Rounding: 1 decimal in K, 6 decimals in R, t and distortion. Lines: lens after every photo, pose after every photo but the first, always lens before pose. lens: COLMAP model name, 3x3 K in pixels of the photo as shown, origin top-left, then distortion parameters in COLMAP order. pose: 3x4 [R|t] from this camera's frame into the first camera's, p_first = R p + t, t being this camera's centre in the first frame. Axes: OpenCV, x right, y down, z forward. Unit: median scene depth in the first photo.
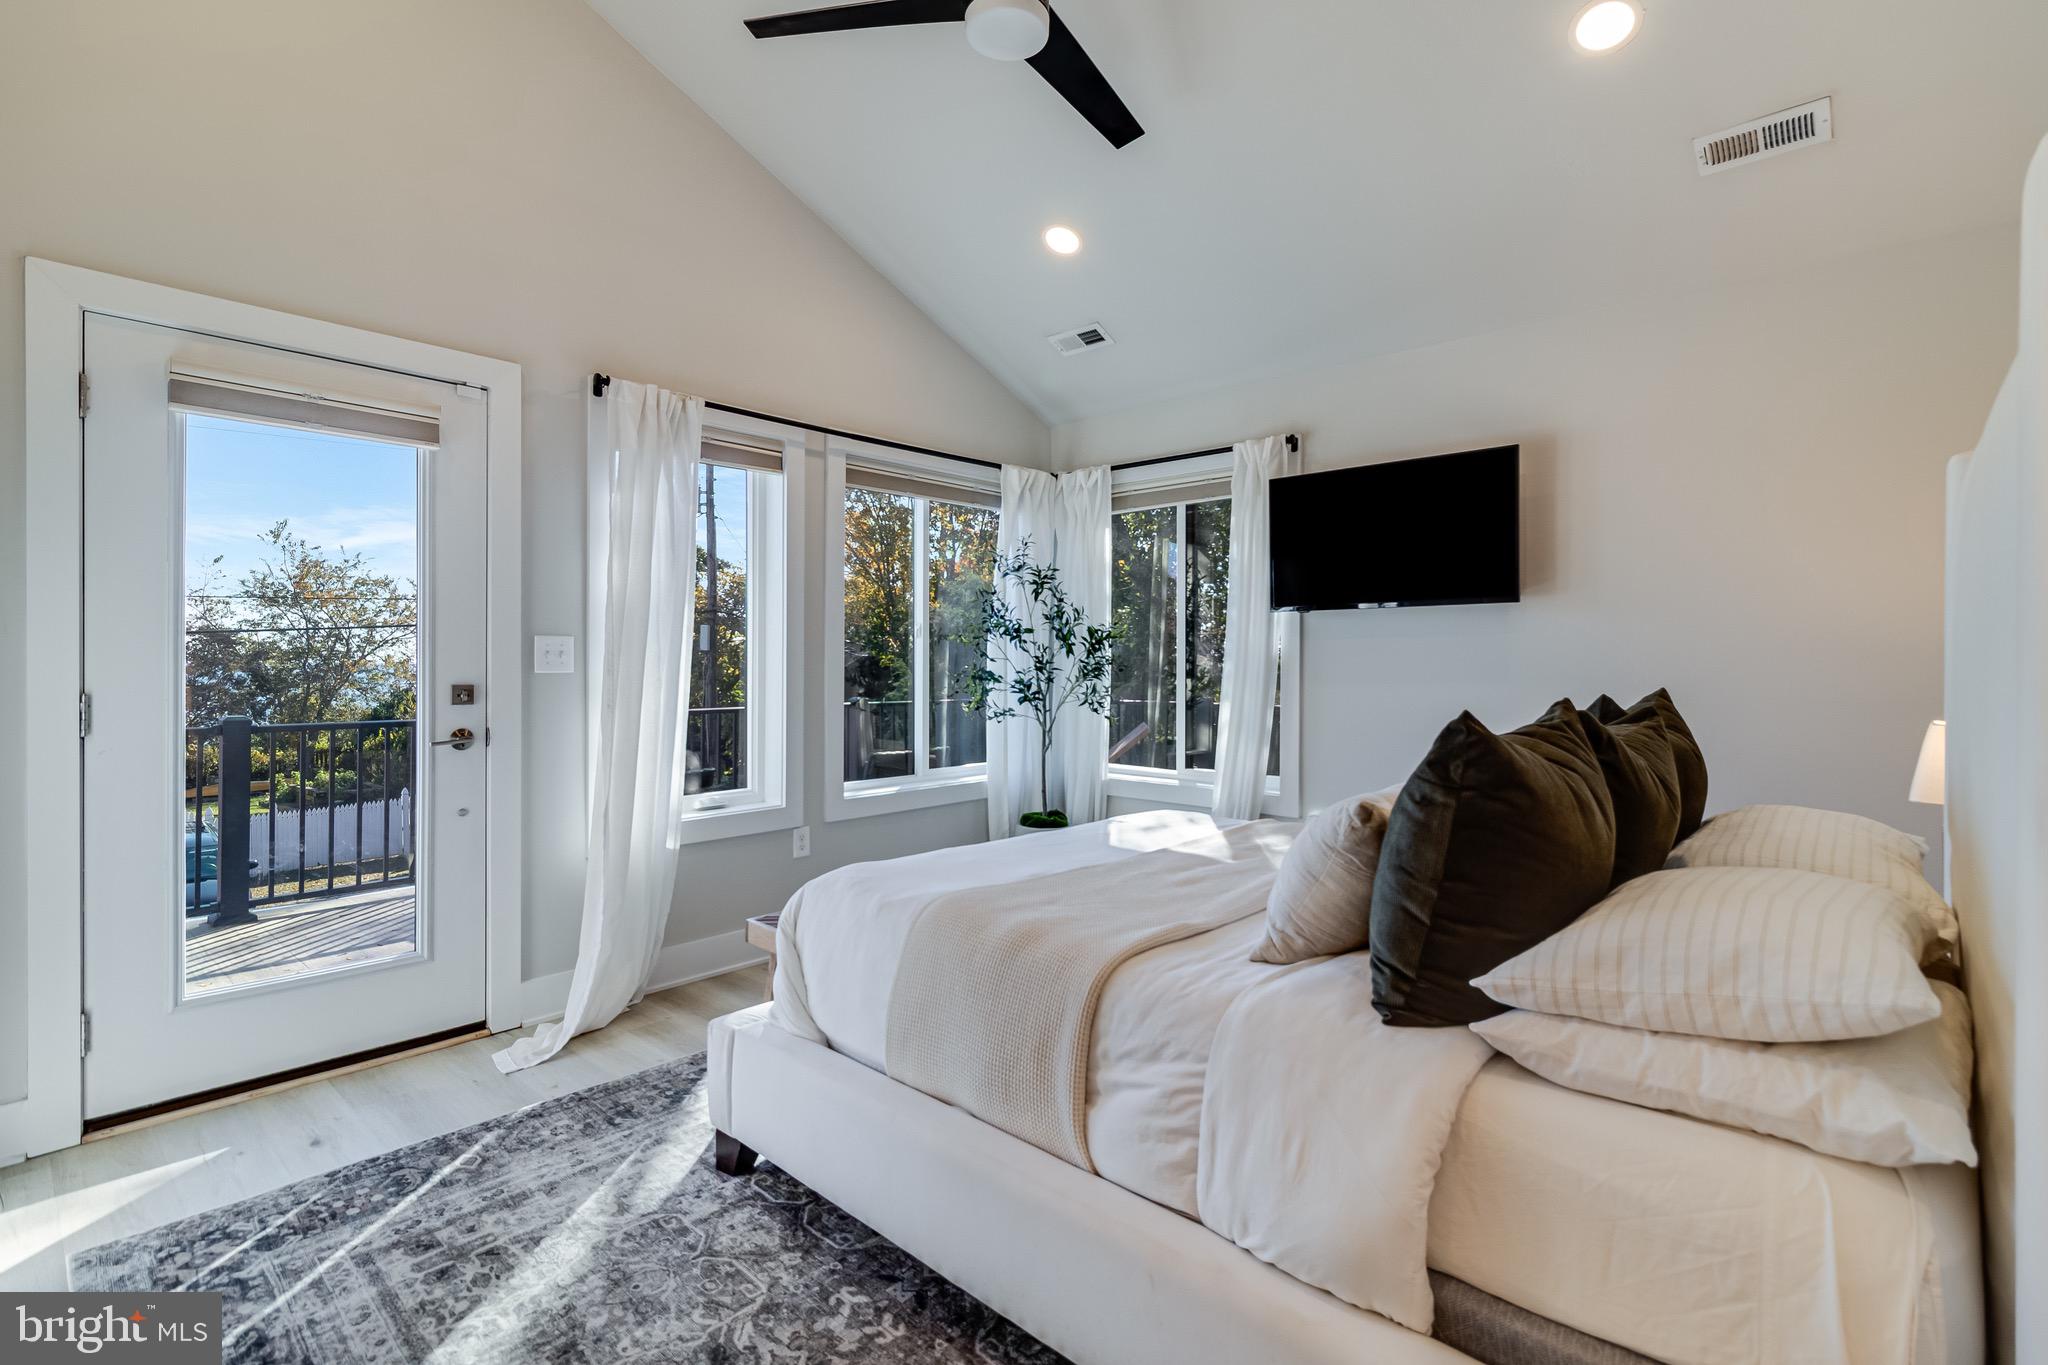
lens RADIAL K [[937.7, 0, 1029.8], [0, 937.7, 666.9], [0, 0, 1]] dist [0.001876, -0.000436]
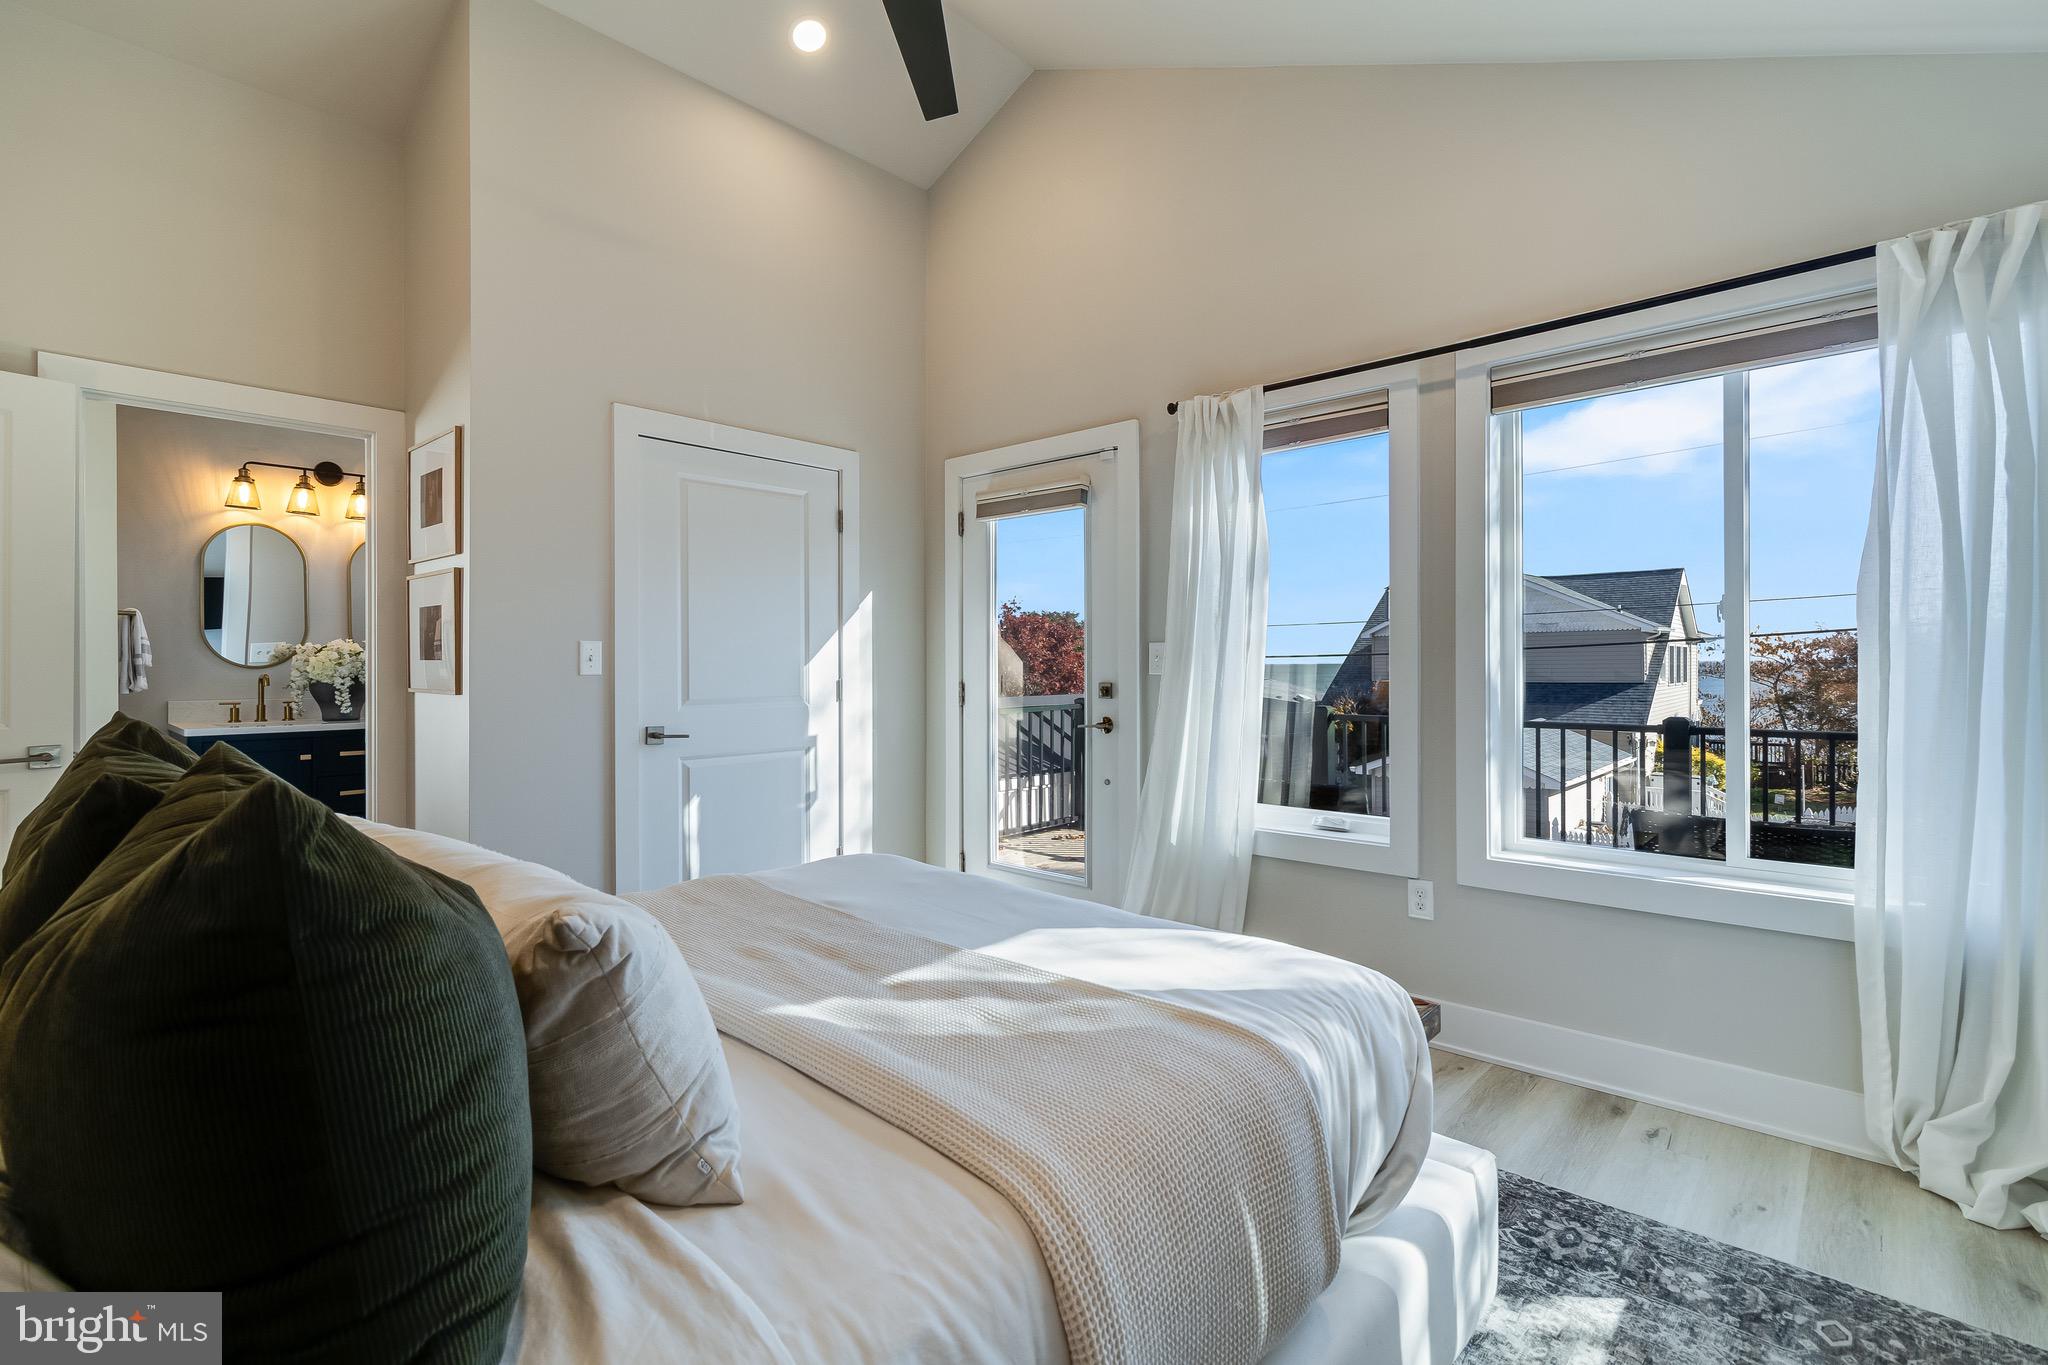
lens RADIAL K [[937.7, 0, 1029.8], [0, 937.7, 666.9], [0, 0, 1]] dist [0.001876, -0.000436]
pose [[0.006358, 0.002475, -0.999977, 0.682673], [-0.001220, 0.999996, 0.002468, -0.006525], [0.999979, 0.001204, 0.006361, 0.882862]]
